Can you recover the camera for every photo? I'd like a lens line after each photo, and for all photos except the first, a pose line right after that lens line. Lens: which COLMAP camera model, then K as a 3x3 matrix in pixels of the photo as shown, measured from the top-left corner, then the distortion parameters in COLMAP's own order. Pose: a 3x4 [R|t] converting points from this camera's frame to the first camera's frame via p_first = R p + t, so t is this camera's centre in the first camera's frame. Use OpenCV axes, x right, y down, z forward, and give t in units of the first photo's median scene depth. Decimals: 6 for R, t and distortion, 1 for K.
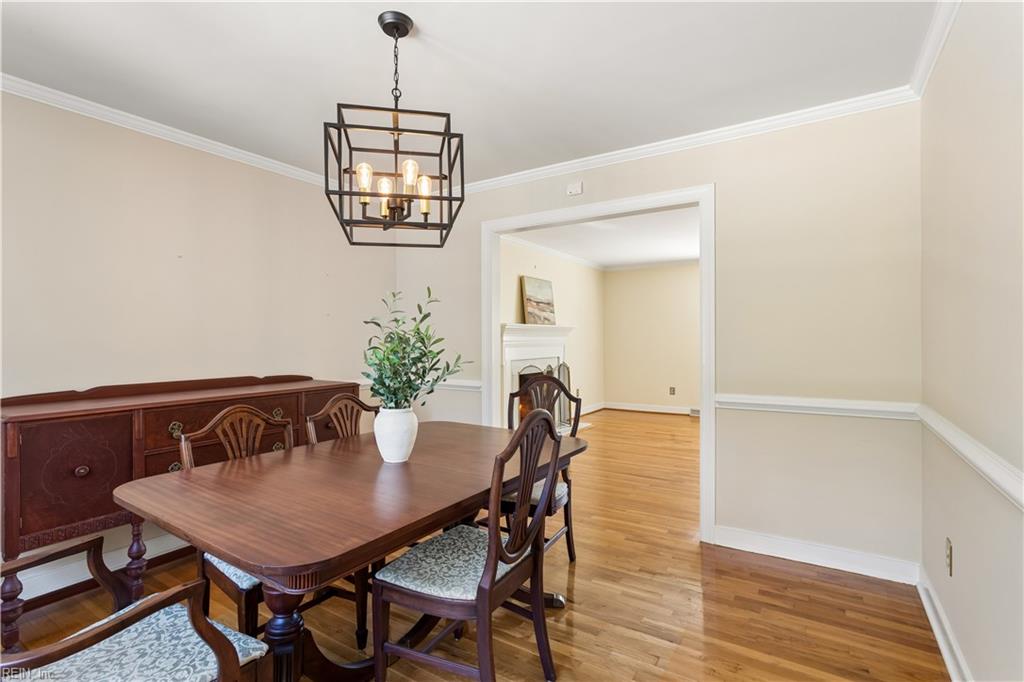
lens RADIAL K [[495.2, 0, 512.5], [0, 495.2, 339.4], [0, 0, 1]] dist [-0.003770, 0.000663]
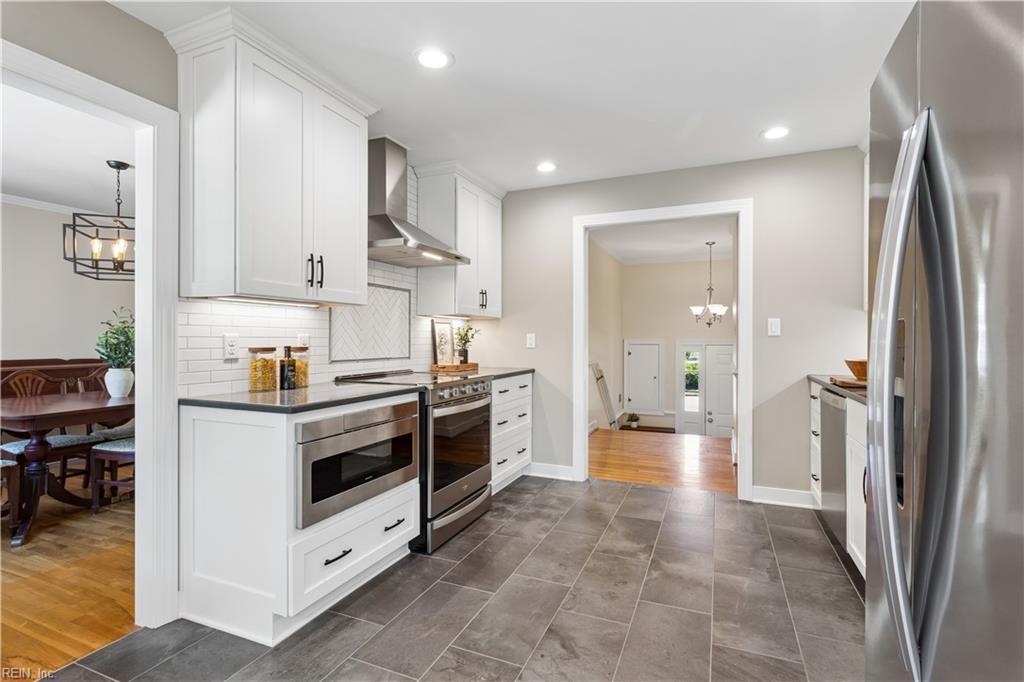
lens RADIAL K [[495.2, 0, 516.0], [0, 495.2, 337.8], [0, 0, 1]] dist [-0.003770, 0.000663]
pose [[0.984701, 0.000178, 0.174254, 0.775948], [-0.000623, 0.999997, 0.002498, 0.013435], [-0.174253, -0.002569, 0.984698, -0.935556]]
